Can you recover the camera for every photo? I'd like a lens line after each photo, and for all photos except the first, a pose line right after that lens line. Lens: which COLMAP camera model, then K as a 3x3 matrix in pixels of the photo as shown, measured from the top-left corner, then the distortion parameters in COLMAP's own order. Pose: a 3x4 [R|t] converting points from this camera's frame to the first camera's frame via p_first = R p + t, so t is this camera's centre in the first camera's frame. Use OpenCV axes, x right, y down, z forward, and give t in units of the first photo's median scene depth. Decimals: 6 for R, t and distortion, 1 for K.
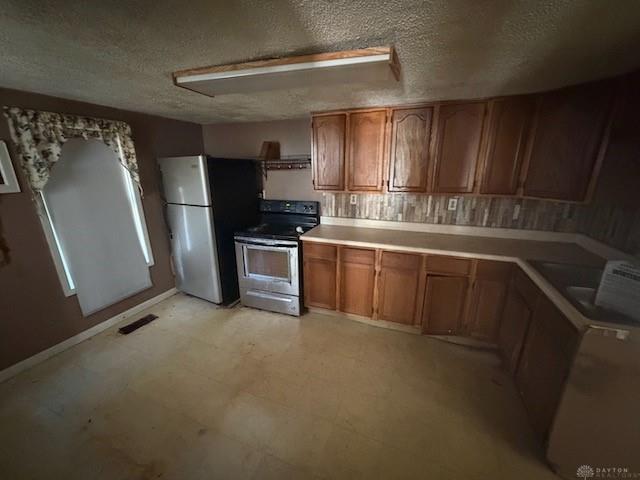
lens RADIAL K [[256.5, 0, 321.5], [0, 256.5, 238.5], [0, 0, 1]] dist [0.001462, 0.000181]
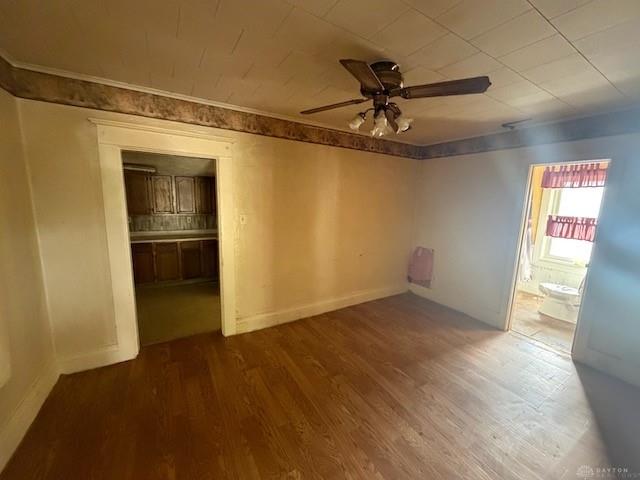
lens RADIAL K [[256.5, 0, 321.5], [0, 256.5, 238.5], [0, 0, 1]] dist [0.001462, 0.000181]
pose [[0.610189, -0.097371, 0.786249, -0.515371], [0.184295, 0.982639, -0.021334, 0.277695], [-0.770522, 0.157920, 0.617541, -1.164992]]
